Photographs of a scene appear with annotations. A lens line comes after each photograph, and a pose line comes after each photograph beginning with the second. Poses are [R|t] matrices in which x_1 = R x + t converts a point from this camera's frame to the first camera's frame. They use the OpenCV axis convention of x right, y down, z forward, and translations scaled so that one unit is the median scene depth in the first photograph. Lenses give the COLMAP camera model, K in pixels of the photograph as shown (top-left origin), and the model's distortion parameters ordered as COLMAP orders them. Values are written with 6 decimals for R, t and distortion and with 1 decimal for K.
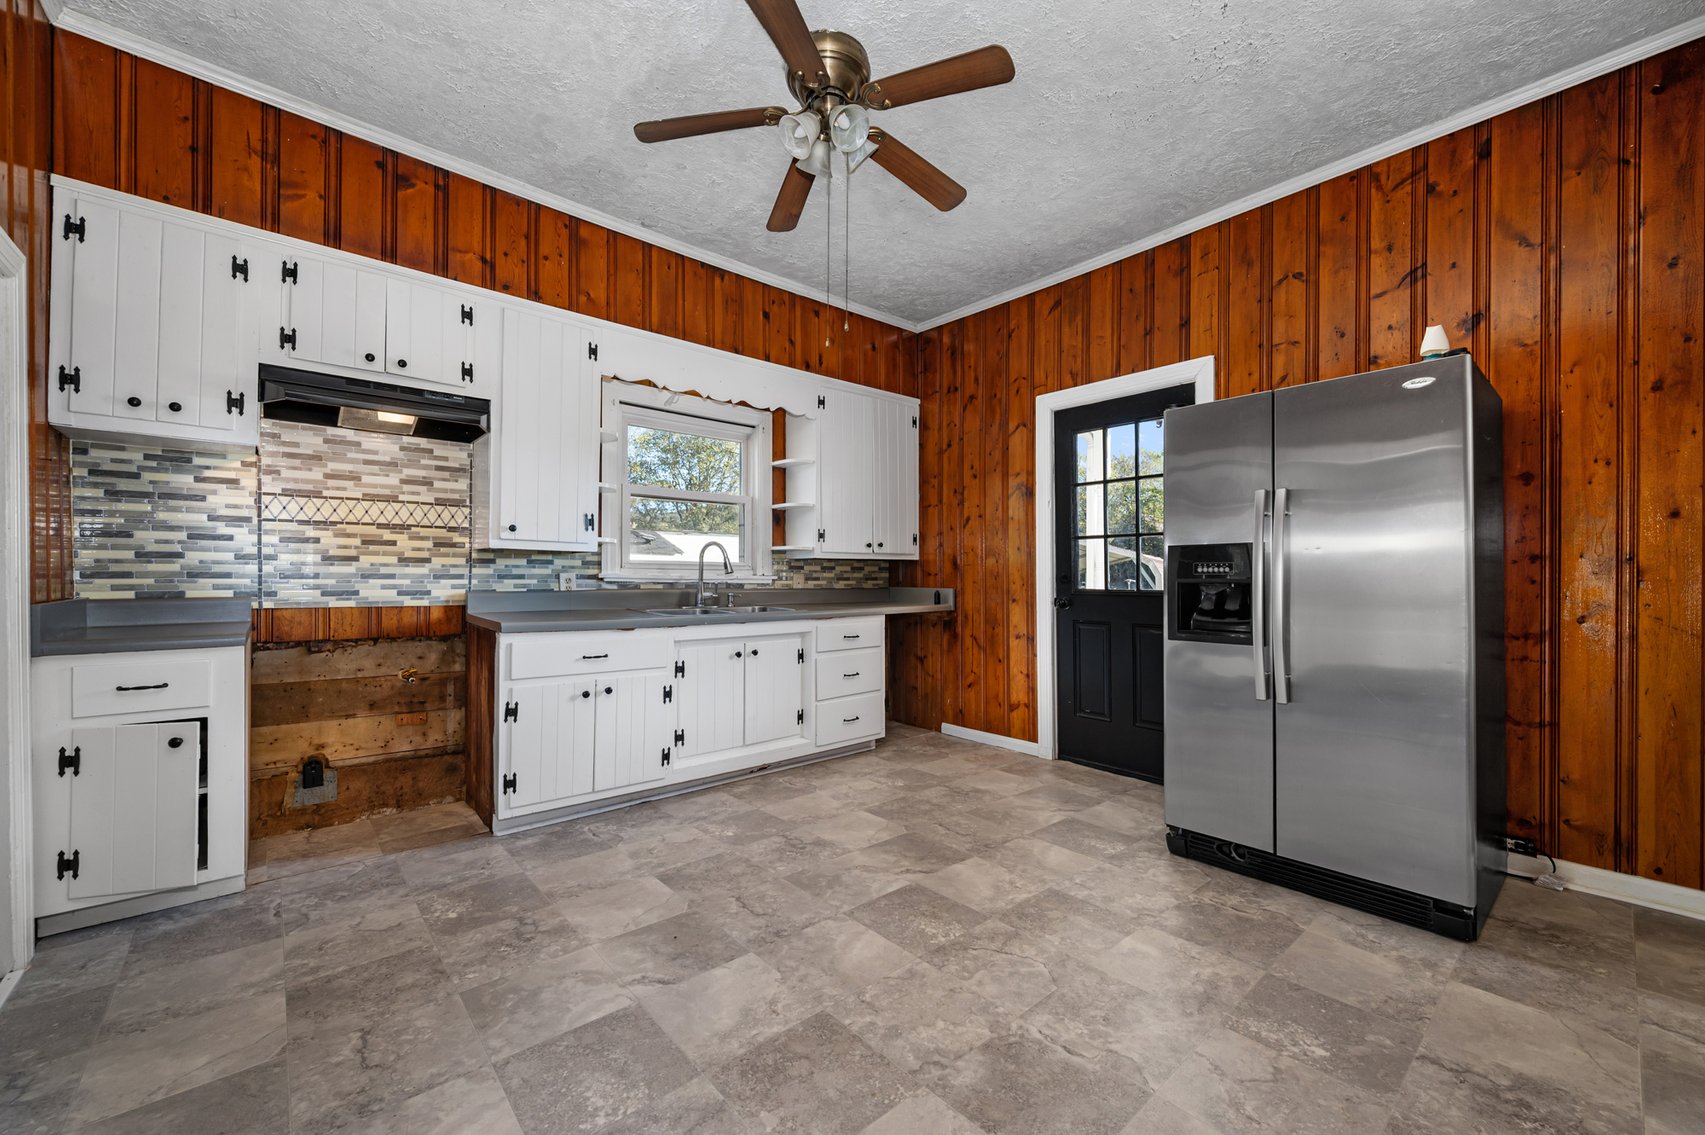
lens RADIAL K [[669.3, 0, 867.7], [0, 669.3, 568.6], [0, 0, 1]] dist [-0.001881, -0.000472]
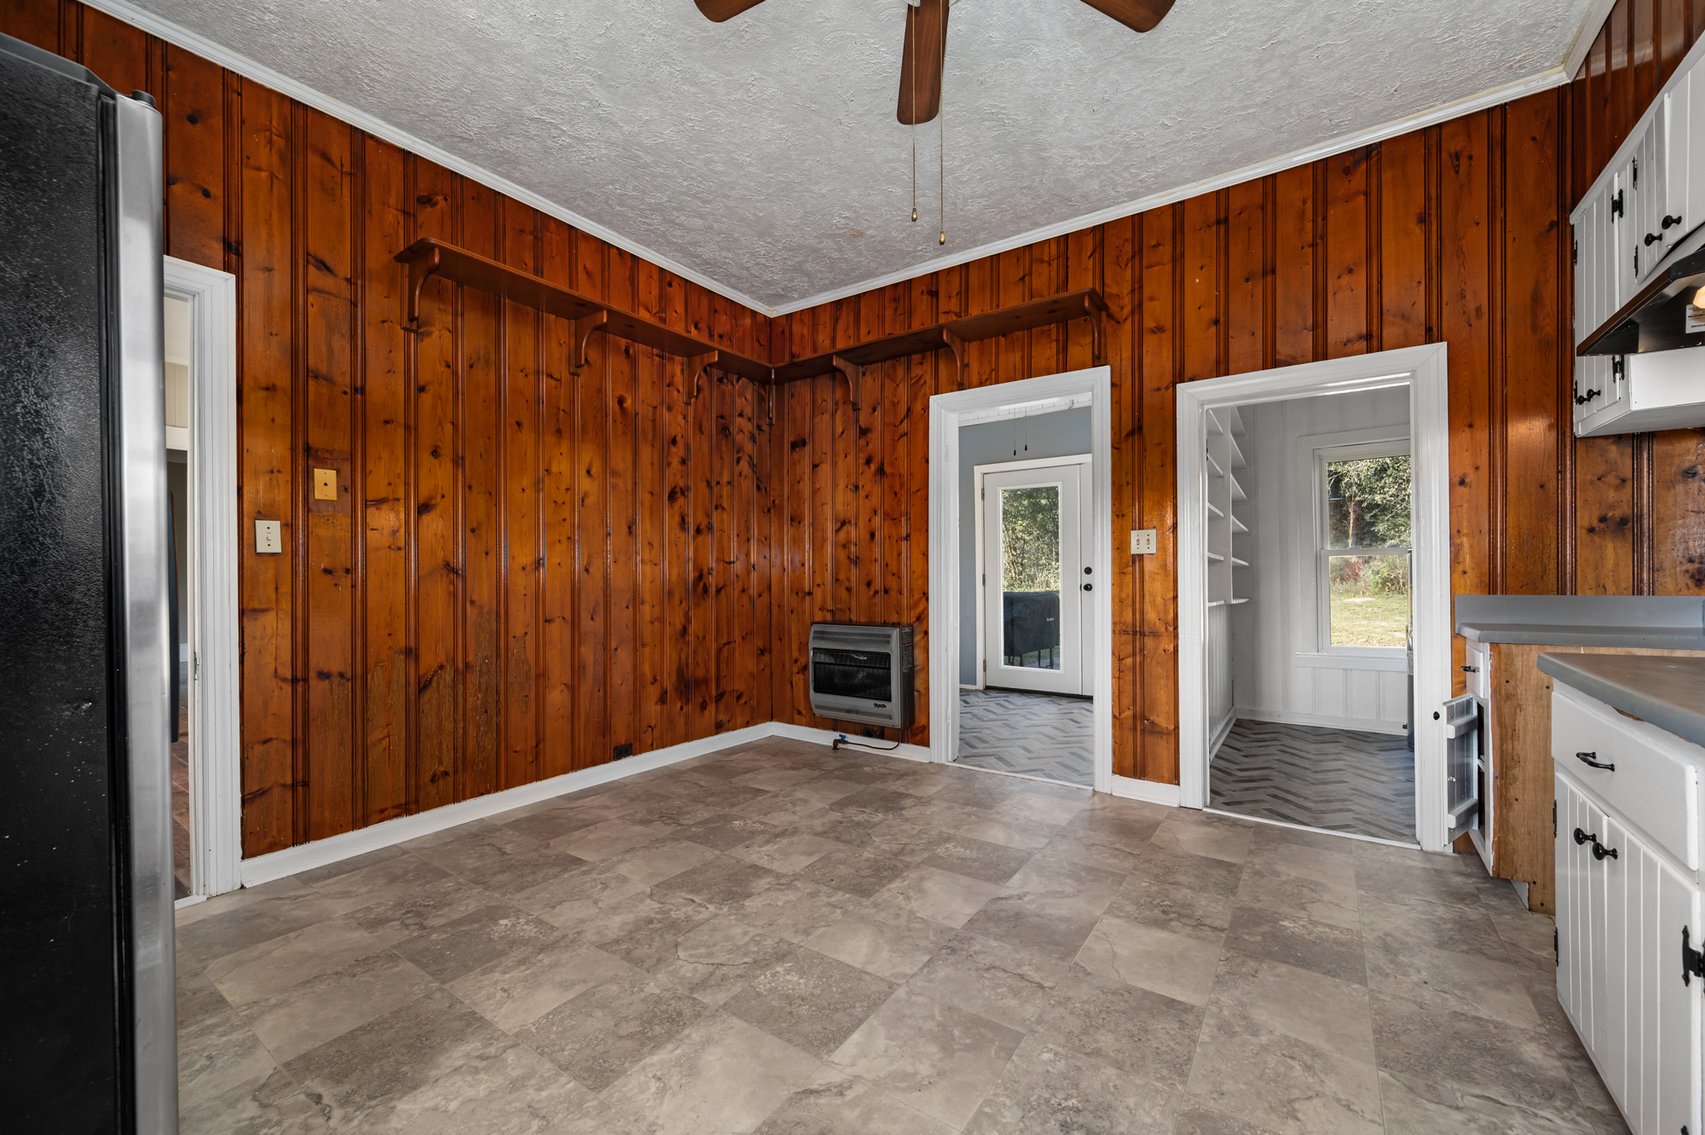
lens RADIAL K [[669.3, 0, 866.7], [0, 669.3, 577.5], [0, 0, 1]] dist [-0.001881, -0.000472]
pose [[-0.970241, 0.002788, -0.242123, 0.162529], [0.005587, 0.999925, -0.010875, 0.019311], [0.242075, -0.011904, -0.970185, 1.448846]]
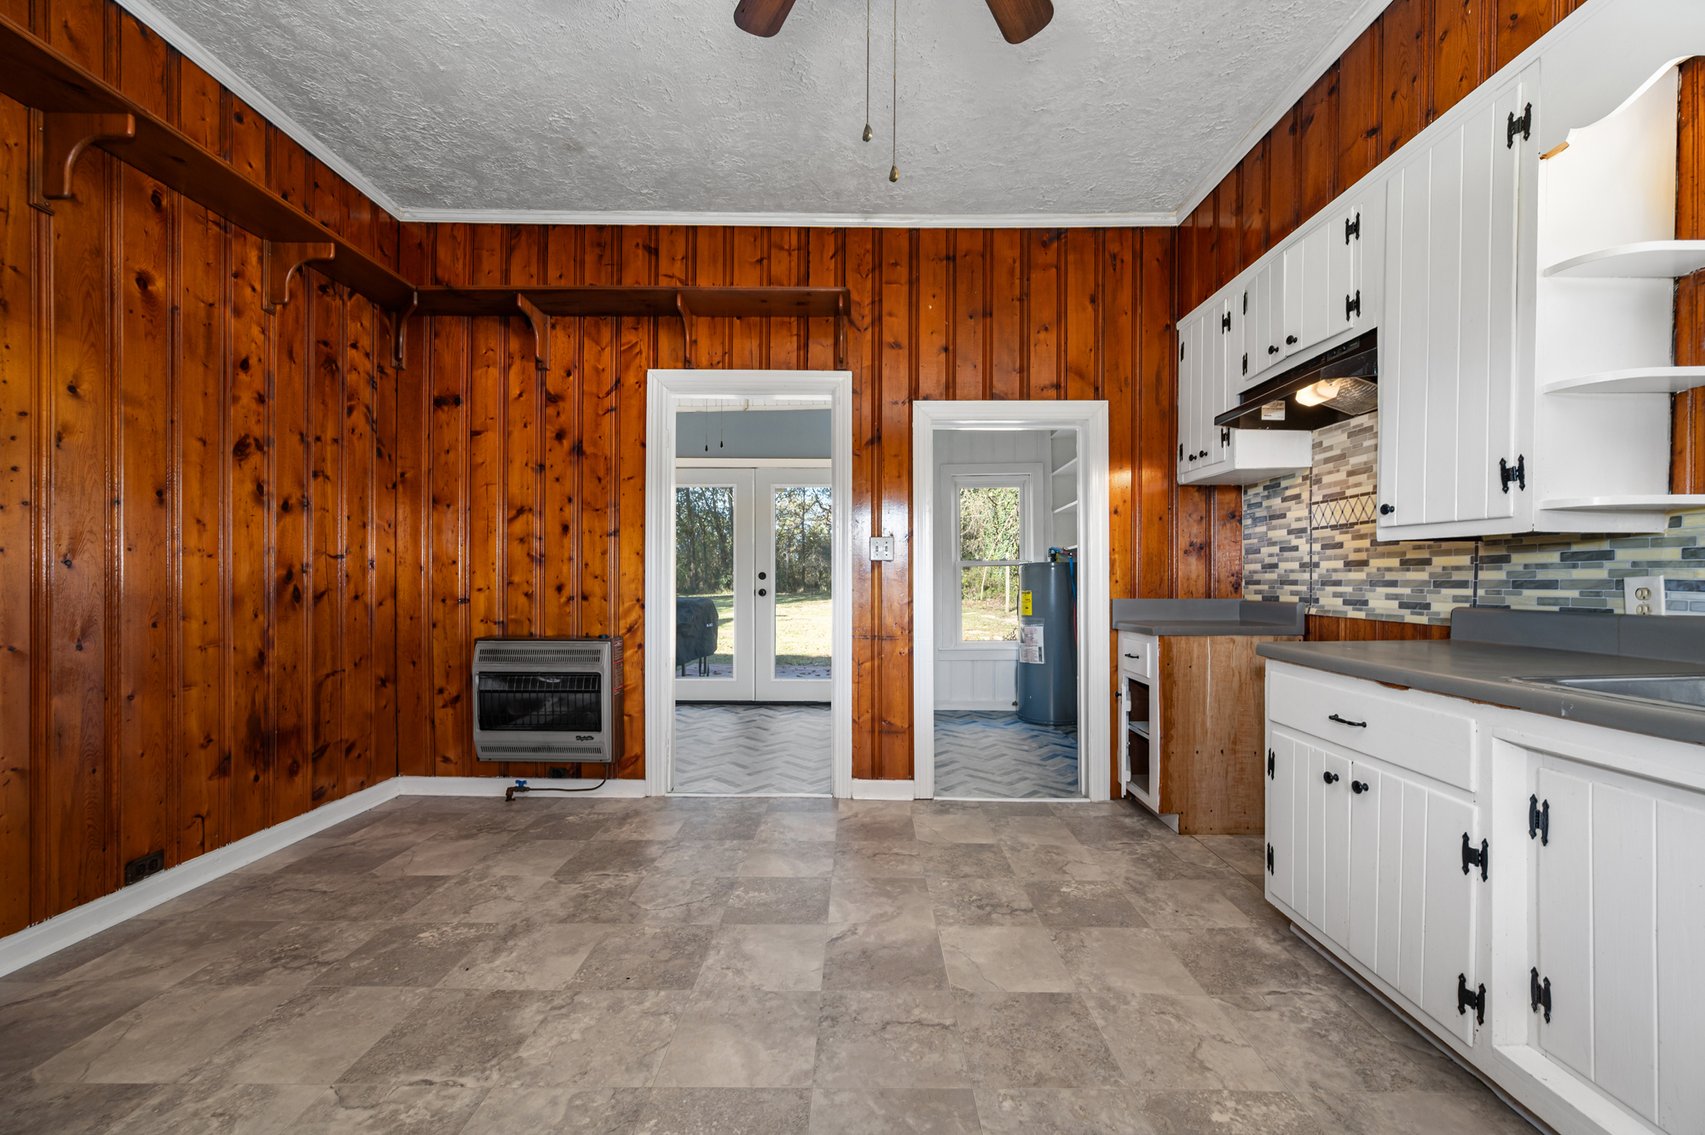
lens RADIAL K [[669.3, 0, 860.2], [0, 669.3, 585.0], [0, 0, 1]] dist [-0.001881, -0.000472]
pose [[-0.666299, -0.002302, -0.745681, 0.341981], [0.001571, 0.999989, -0.004491, 0.017919], [0.745683, -0.004164, -0.666288, 1.194821]]
